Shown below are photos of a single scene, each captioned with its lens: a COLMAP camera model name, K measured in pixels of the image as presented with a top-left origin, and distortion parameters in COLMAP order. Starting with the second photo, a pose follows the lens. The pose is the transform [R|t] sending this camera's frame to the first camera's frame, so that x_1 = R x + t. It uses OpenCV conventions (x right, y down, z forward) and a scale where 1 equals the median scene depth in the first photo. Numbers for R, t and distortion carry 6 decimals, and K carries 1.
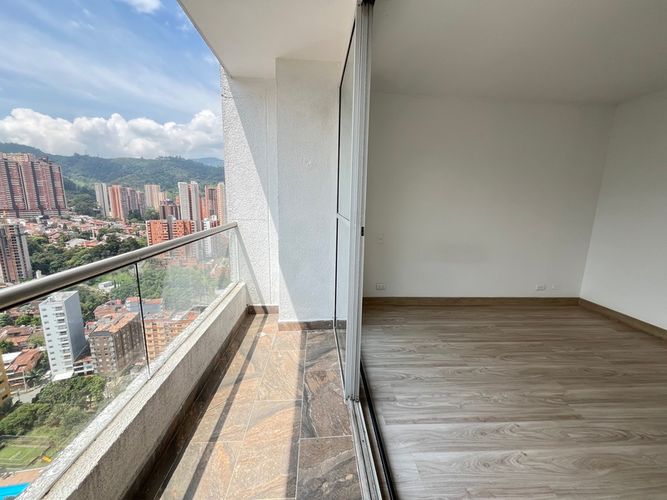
lens RADIAL K [[270.6, 0, 331.7], [0, 270.6, 248.7], [0, 0, 1]] dist [-0.003943, 0.000228]
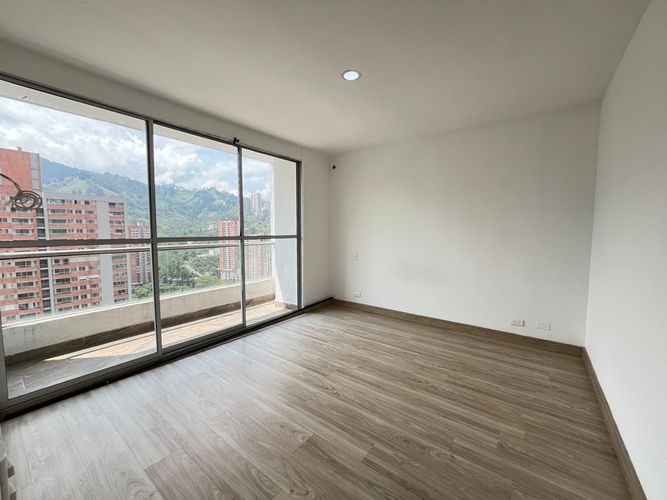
lens RADIAL K [[270.6, 0, 334.1], [0, 270.6, 250.3], [0, 0, 1]] dist [-0.003943, 0.000228]
pose [[0.762211, 0.029712, -0.646647, 1.381270], [-0.102852, 0.991815, -0.075662, 0.063585], [0.639106, 0.124179, 0.759028, -0.086129]]
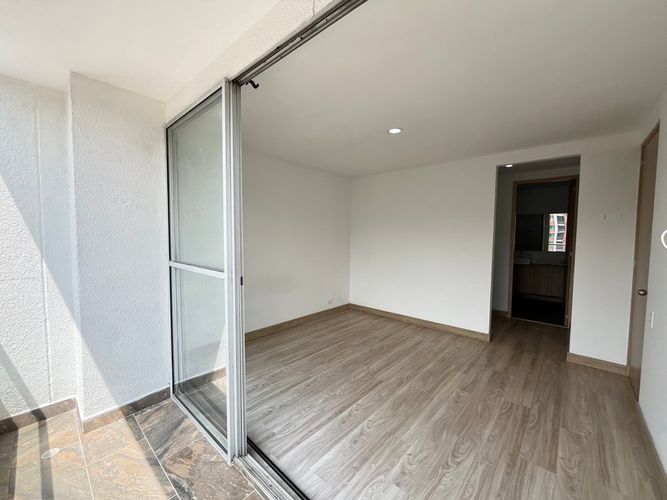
lens RADIAL K [[270.6, 0, 331.0], [0, 270.6, 248.5], [0, 0, 1]] dist [-0.003943, 0.000228]
pose [[0.710054, -0.050852, 0.702308, -0.250329], [0.131310, 0.989456, -0.061114, -0.053515], [-0.691795, 0.135614, 0.709245, -0.002151]]
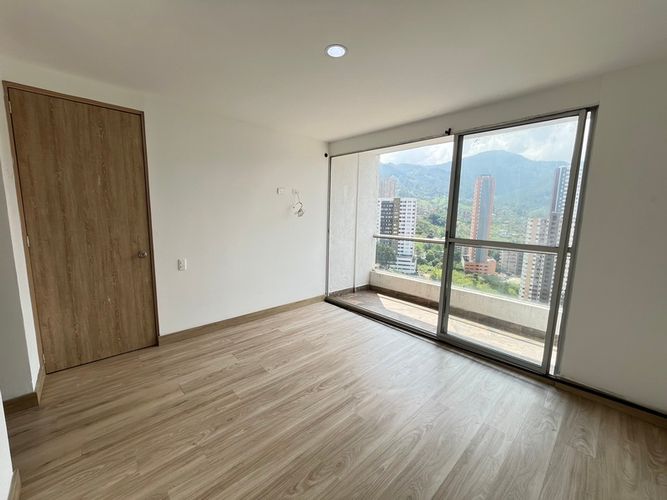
lens RADIAL K [[270.6, 0, 326.4], [0, 270.6, 252.8], [0, 0, 1]] dist [-0.003943, 0.000228]
pose [[-0.775800, 0.056827, -0.628415, 1.339312], [-0.150905, 0.950324, 0.272235, -0.261122], [0.612668, 0.306031, -0.728686, 1.280379]]
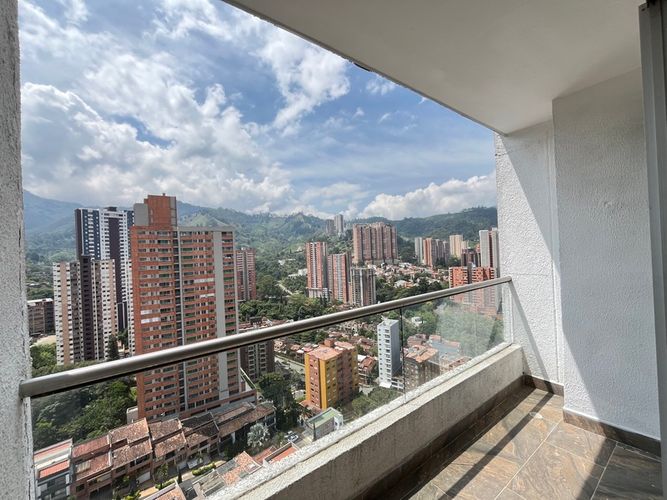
lens RADIAL K [[270.6, 0, 331.4], [0, 270.6, 249.0], [0, 0, 1]] dist [-0.003943, 0.000228]
pose [[0.531276, -0.044548, -0.846027, 0.146724], [-0.101583, 0.988062, -0.115818, -0.028206], [0.841086, 0.147473, 0.520409, -0.028319]]
